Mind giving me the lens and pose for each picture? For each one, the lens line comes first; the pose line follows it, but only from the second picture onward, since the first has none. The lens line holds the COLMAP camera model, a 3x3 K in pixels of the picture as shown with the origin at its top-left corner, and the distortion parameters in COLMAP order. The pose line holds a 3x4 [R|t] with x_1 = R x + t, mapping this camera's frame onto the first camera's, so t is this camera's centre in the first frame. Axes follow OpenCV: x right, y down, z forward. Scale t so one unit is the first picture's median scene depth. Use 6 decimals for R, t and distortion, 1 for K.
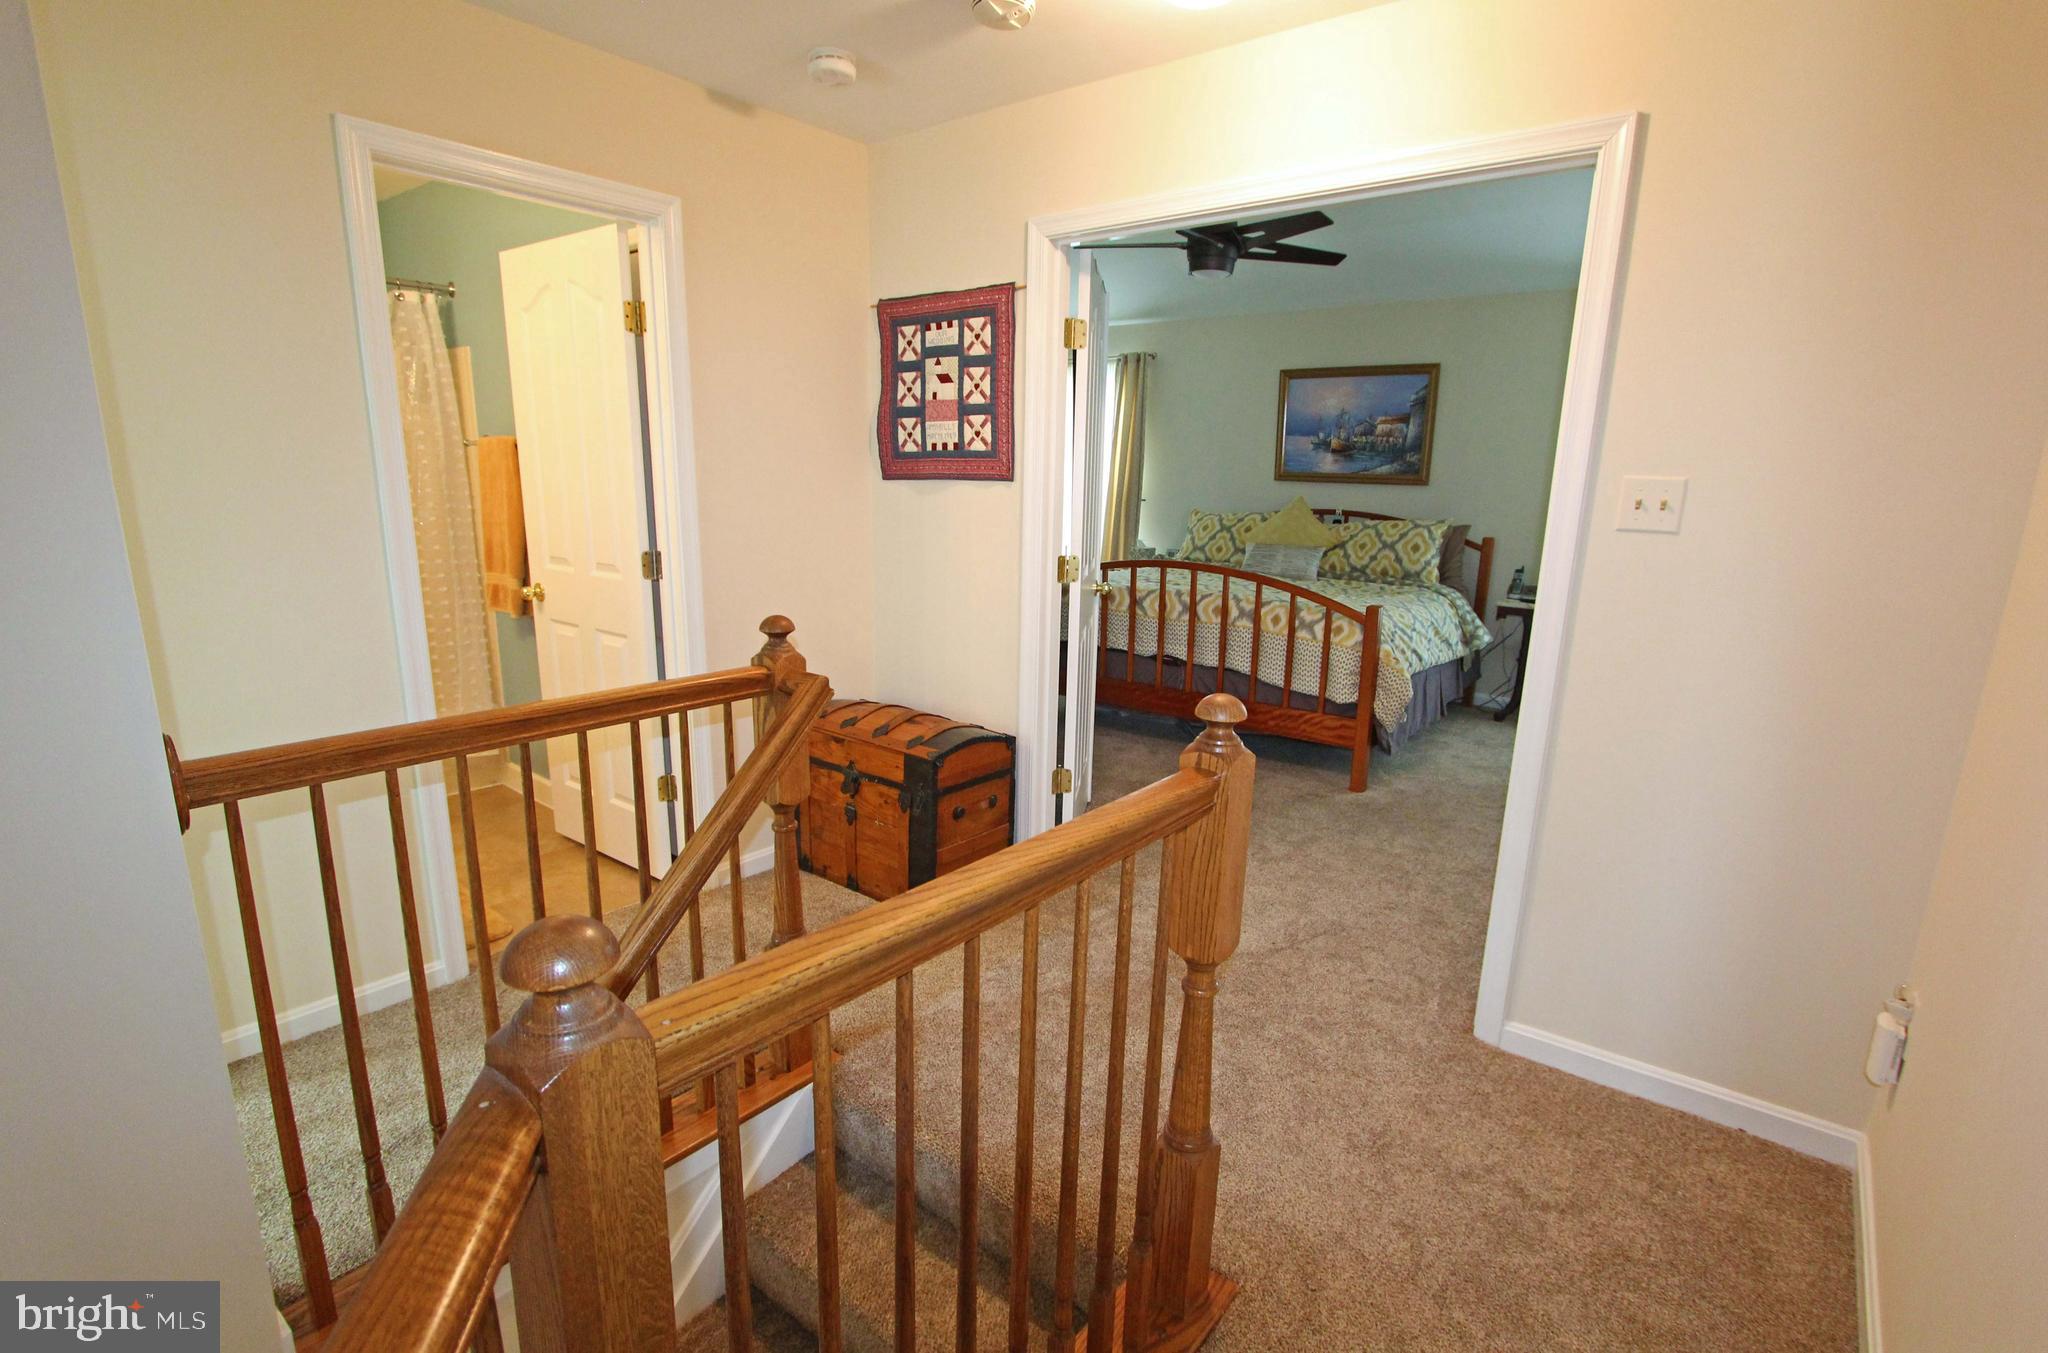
lens RADIAL K [[952.6, 0, 1024.0], [0, 952.6, 676.5], [0, 0, 1]] dist [0.001365, 0.000627]
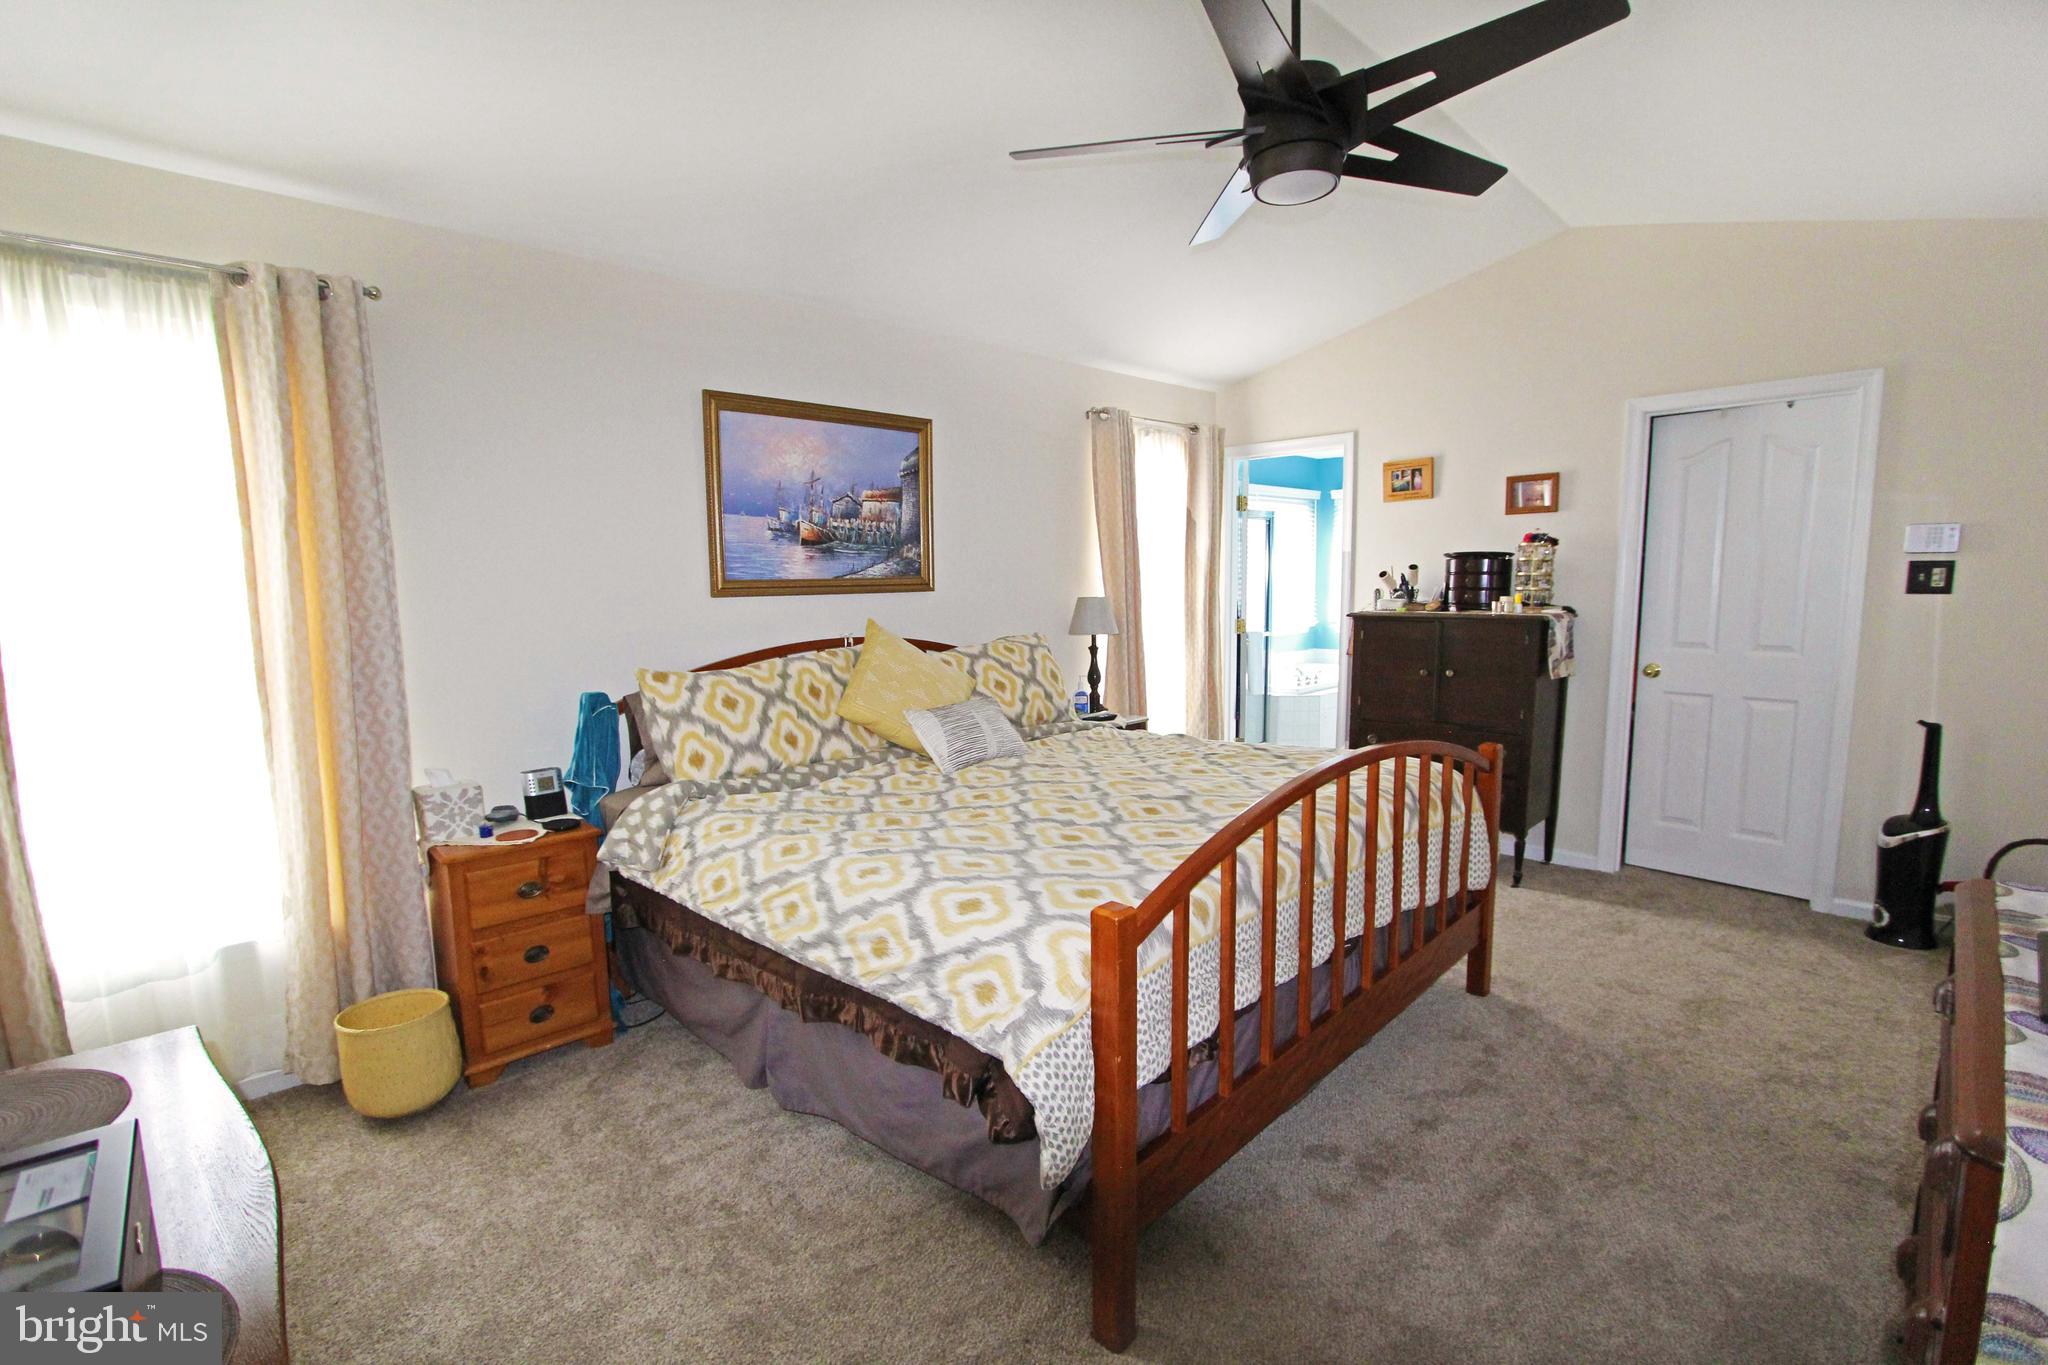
lens RADIAL K [[956.0, 0, 1024.0], [0, 956.0, 682.5], [0, 0, 1]] dist [-0.000824, -0.000473]
pose [[0.089345, -0.140146, 0.986092, -0.260997], [0.230660, 0.966047, 0.116398, -0.192184], [-0.968924, 0.217052, 0.118637, 0.824925]]
